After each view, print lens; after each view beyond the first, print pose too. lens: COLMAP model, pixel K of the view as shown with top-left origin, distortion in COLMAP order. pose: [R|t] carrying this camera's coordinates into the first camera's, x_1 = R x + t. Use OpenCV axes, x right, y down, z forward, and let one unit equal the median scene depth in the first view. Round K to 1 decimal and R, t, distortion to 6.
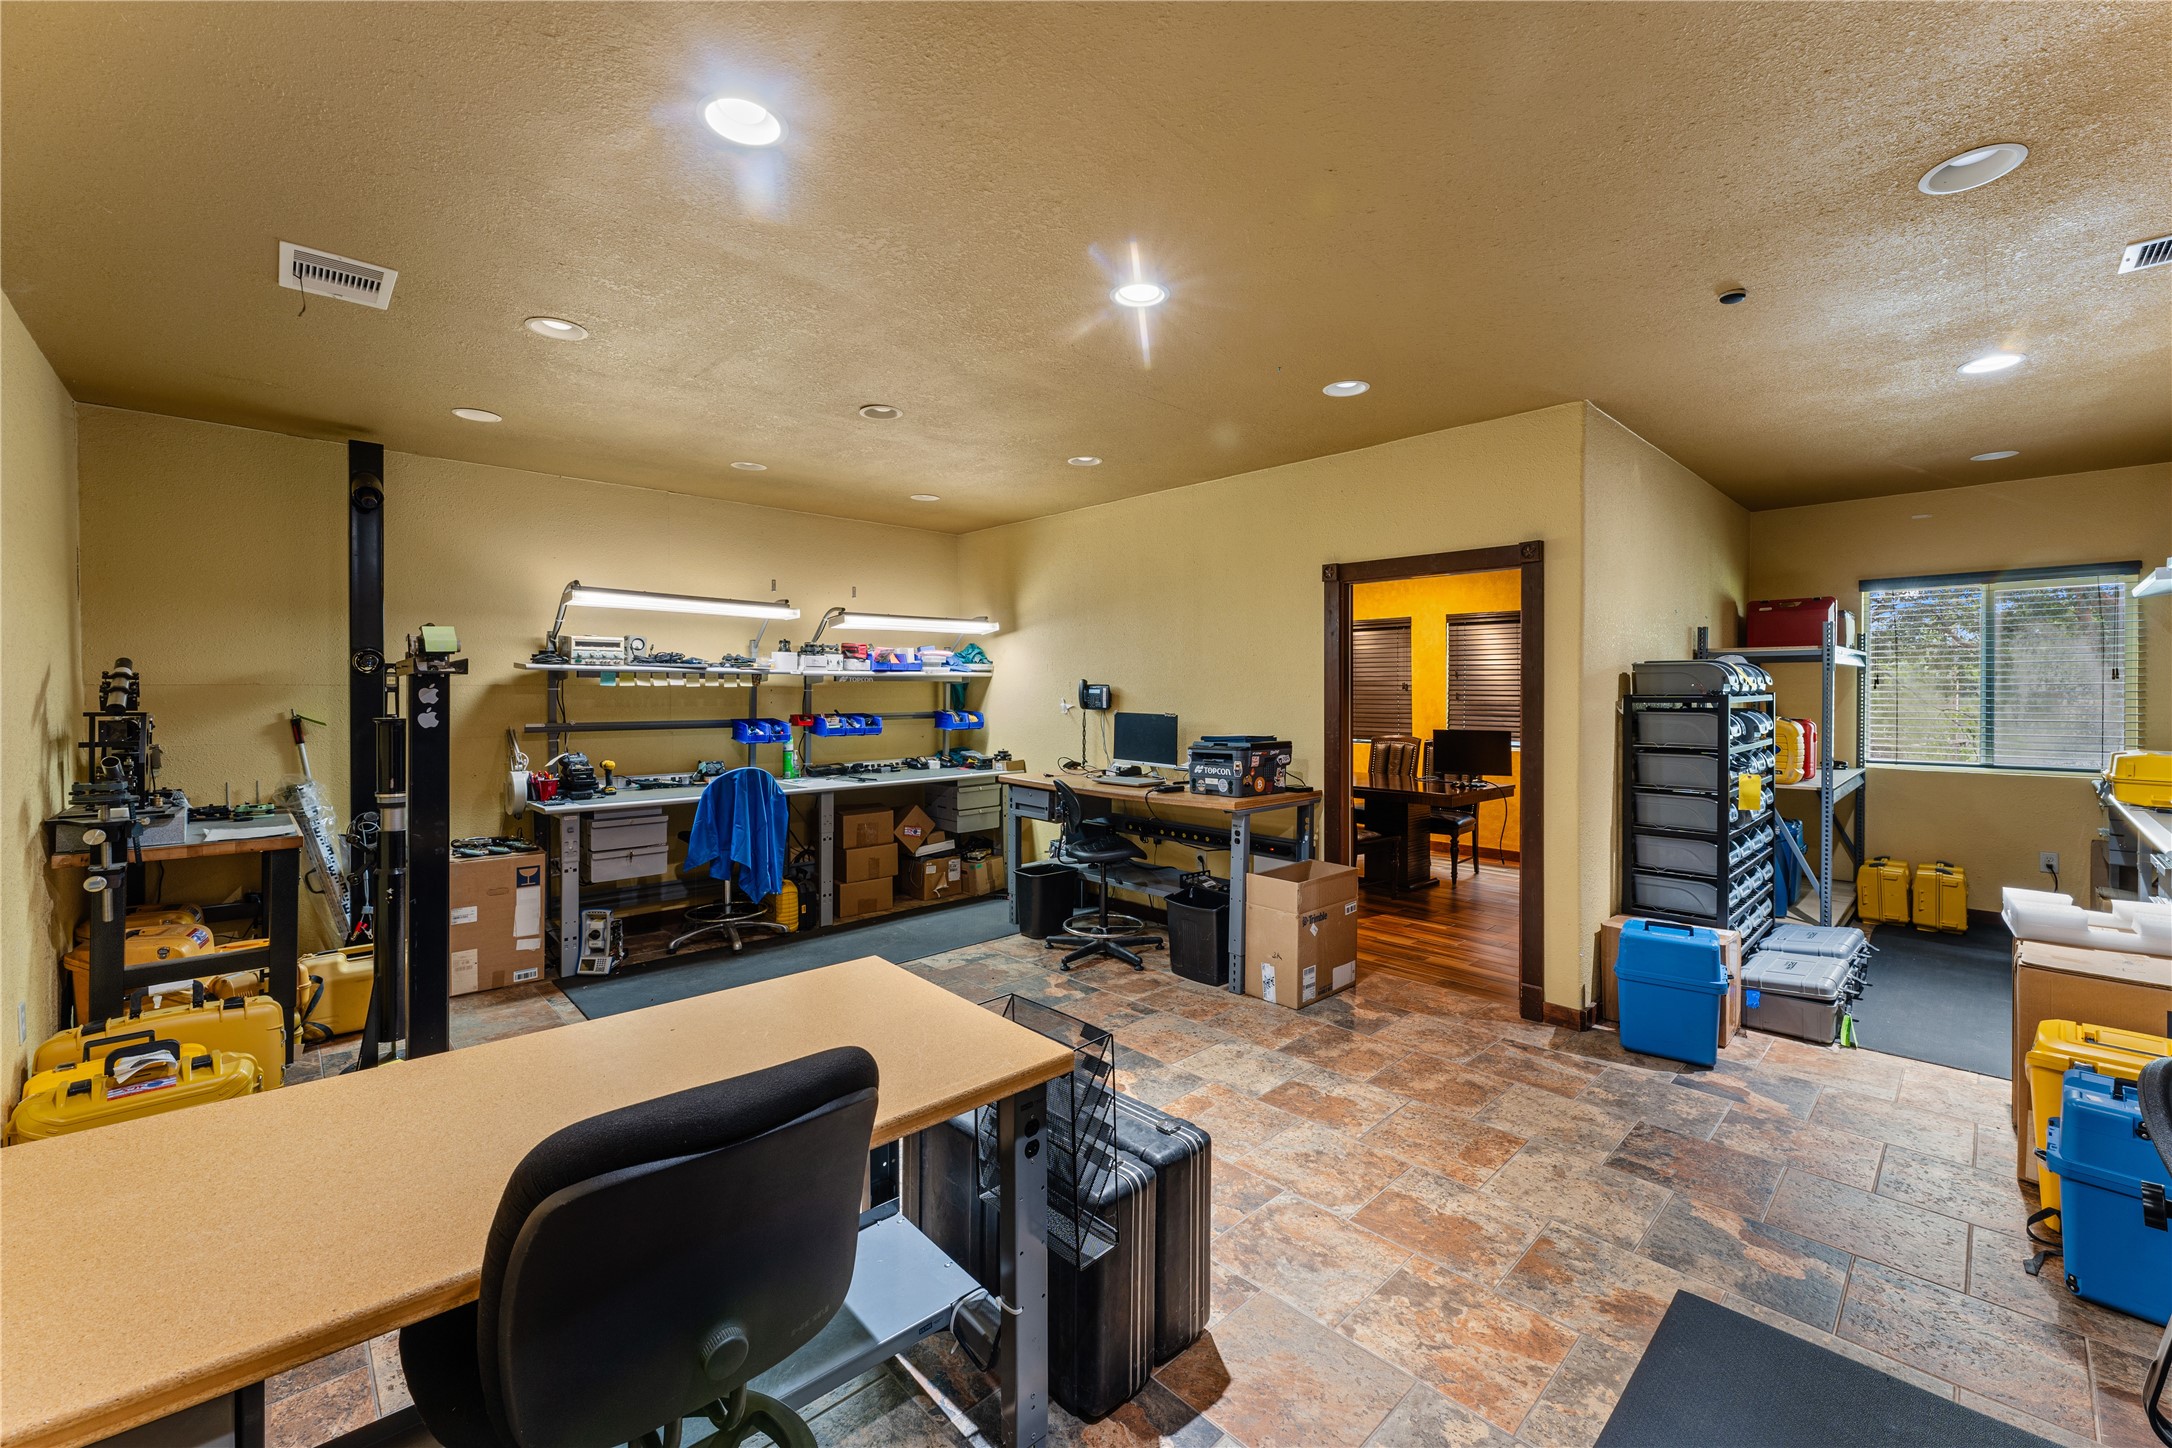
lens RADIAL K [[893.2, 0, 1094.8], [0, 893.2, 696.1], [0, 0, 1]] dist [0.002868, 0.000216]
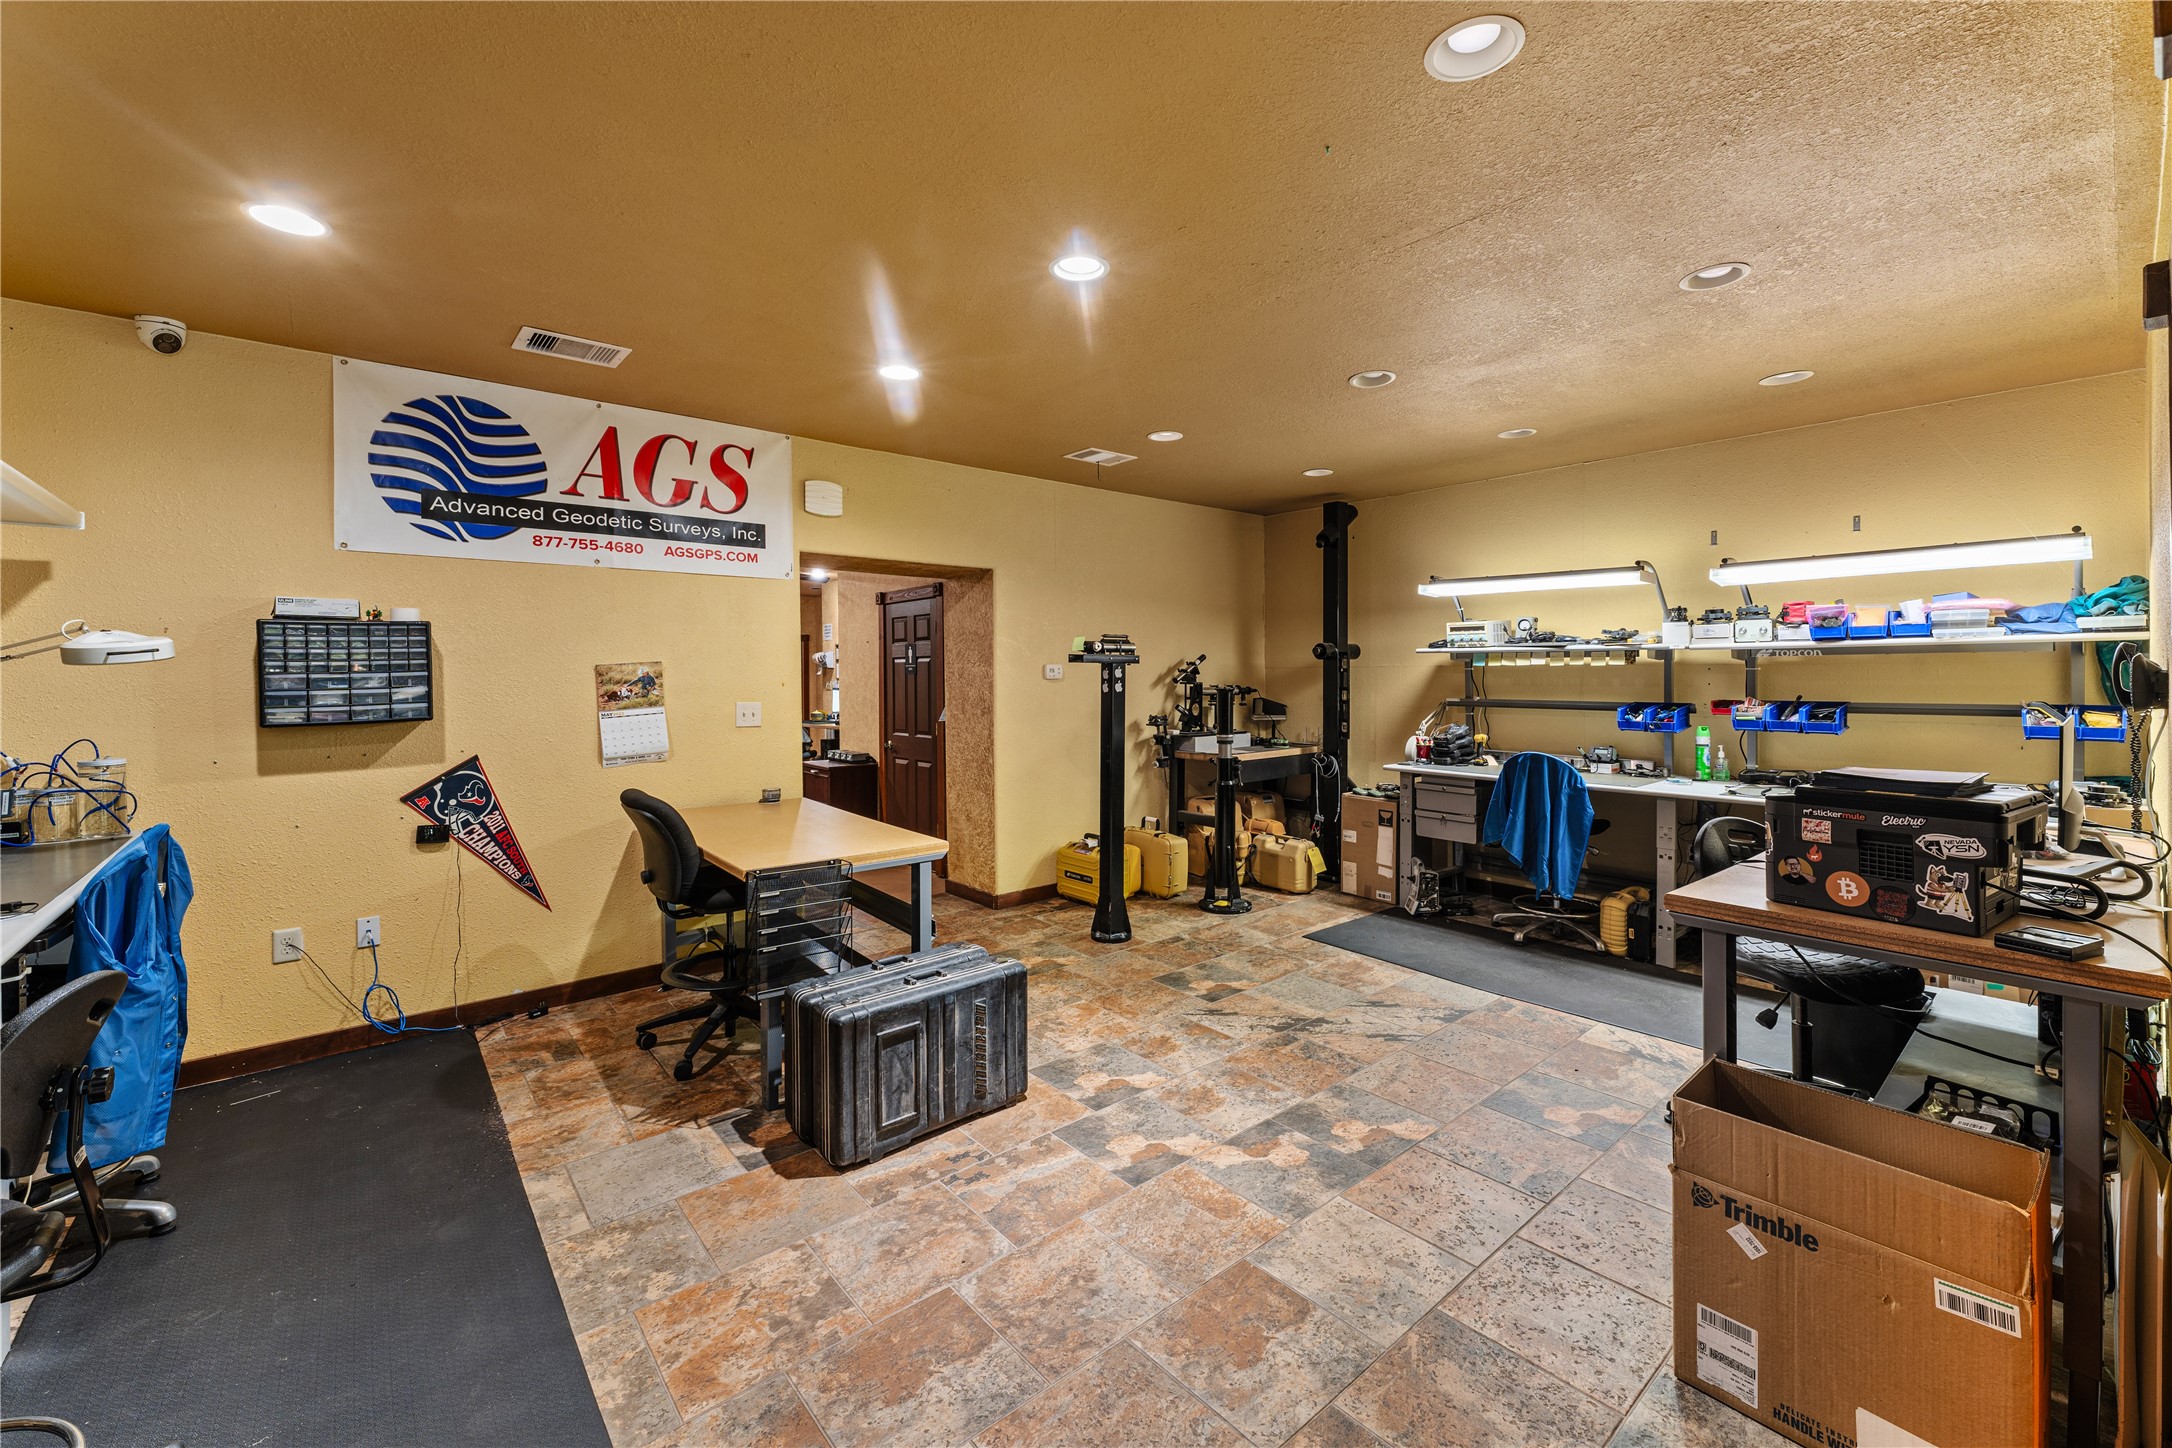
lens RADIAL K [[872.9, 0, 1086.7], [0, 872.9, 679.6], [0, 0, 1]] dist [-0.001995, -0.000274]
pose [[-0.069675, 0.008643, -0.997532, 0.621162], [-0.002901, 0.999956, 0.008867, -0.003224], [0.997566, 0.003512, -0.069647, 0.667180]]
